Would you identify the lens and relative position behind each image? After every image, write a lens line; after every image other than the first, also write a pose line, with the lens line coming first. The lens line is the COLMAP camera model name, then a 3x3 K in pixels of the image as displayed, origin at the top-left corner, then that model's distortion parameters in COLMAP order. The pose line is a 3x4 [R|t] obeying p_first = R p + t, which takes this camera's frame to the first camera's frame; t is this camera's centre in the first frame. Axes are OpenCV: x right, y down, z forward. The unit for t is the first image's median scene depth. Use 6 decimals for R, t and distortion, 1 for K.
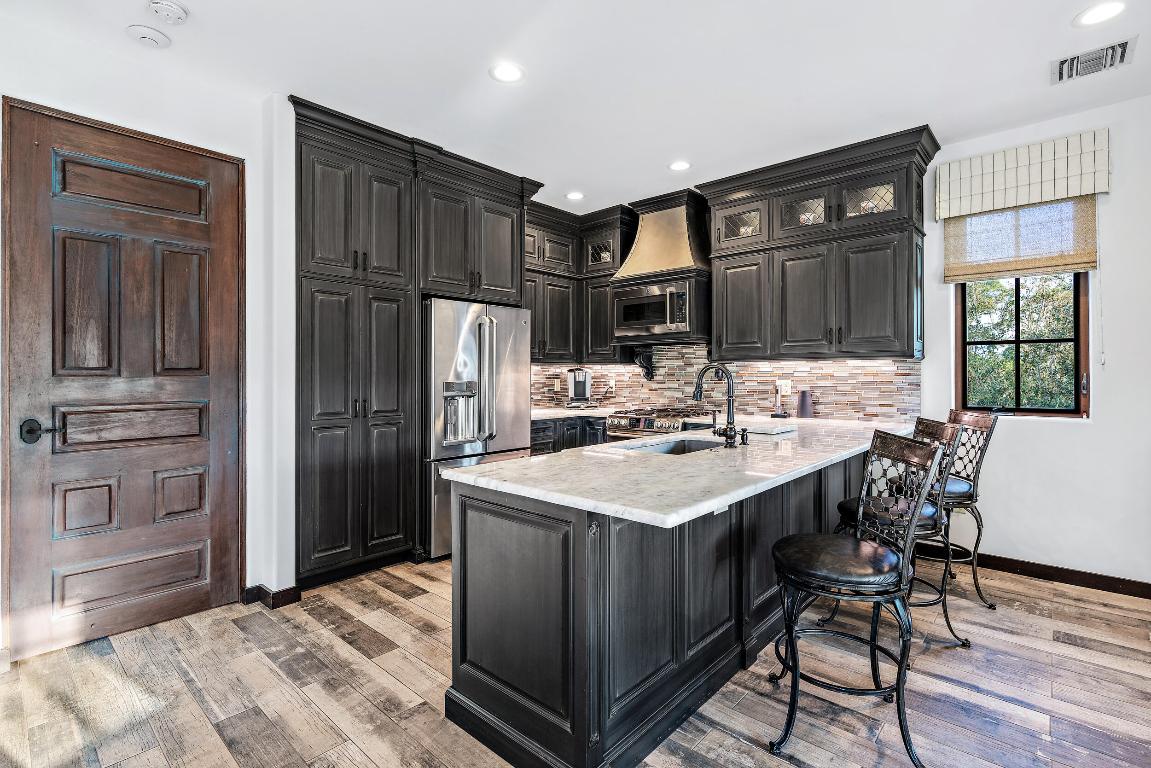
lens RADIAL K [[534.1, 0, 573.5], [0, 534.1, 379.4], [0, 0, 1]] dist [0.002238, 0.000471]
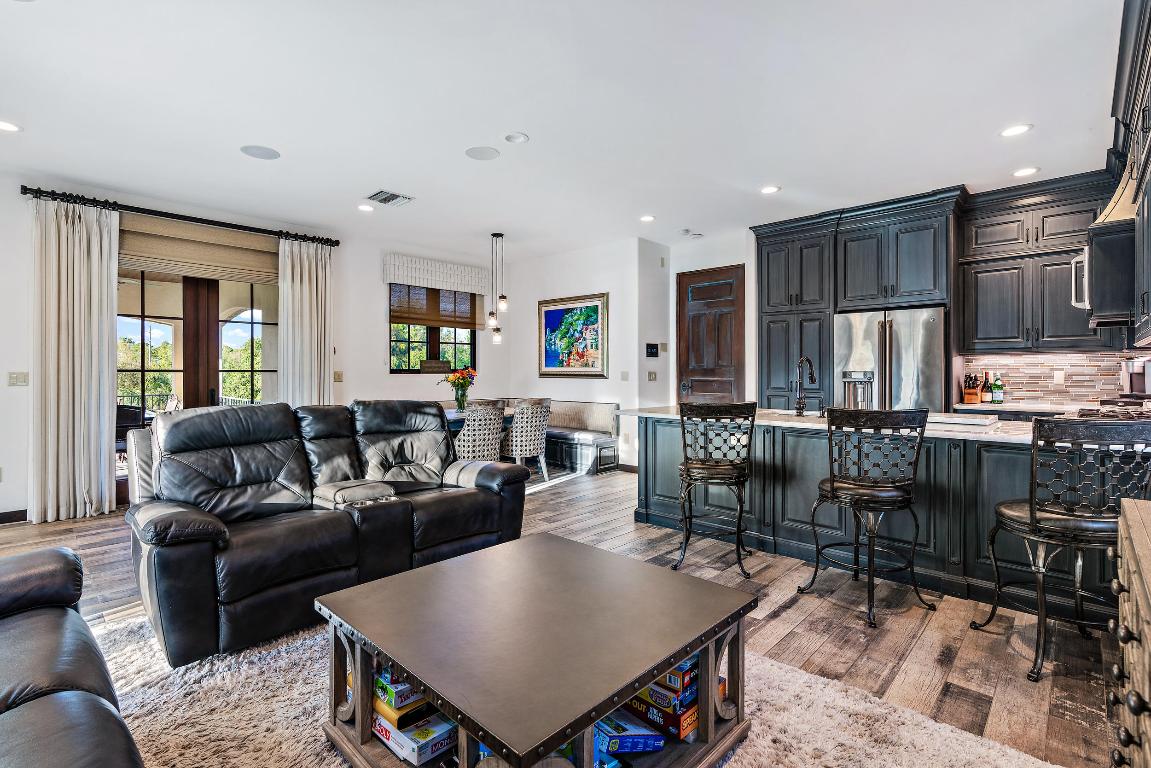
lens RADIAL K [[528.5, 0, 573.5], [0, 528.5, 374.4], [0, 0, 1]] dist [0.006313, 0.000545]
pose [[-0.019472, 0.009004, -0.999770, 1.612842], [-0.001733, 0.999958, 0.009040, 0.002389], [0.999809, 0.001909, -0.019456, 0.404603]]
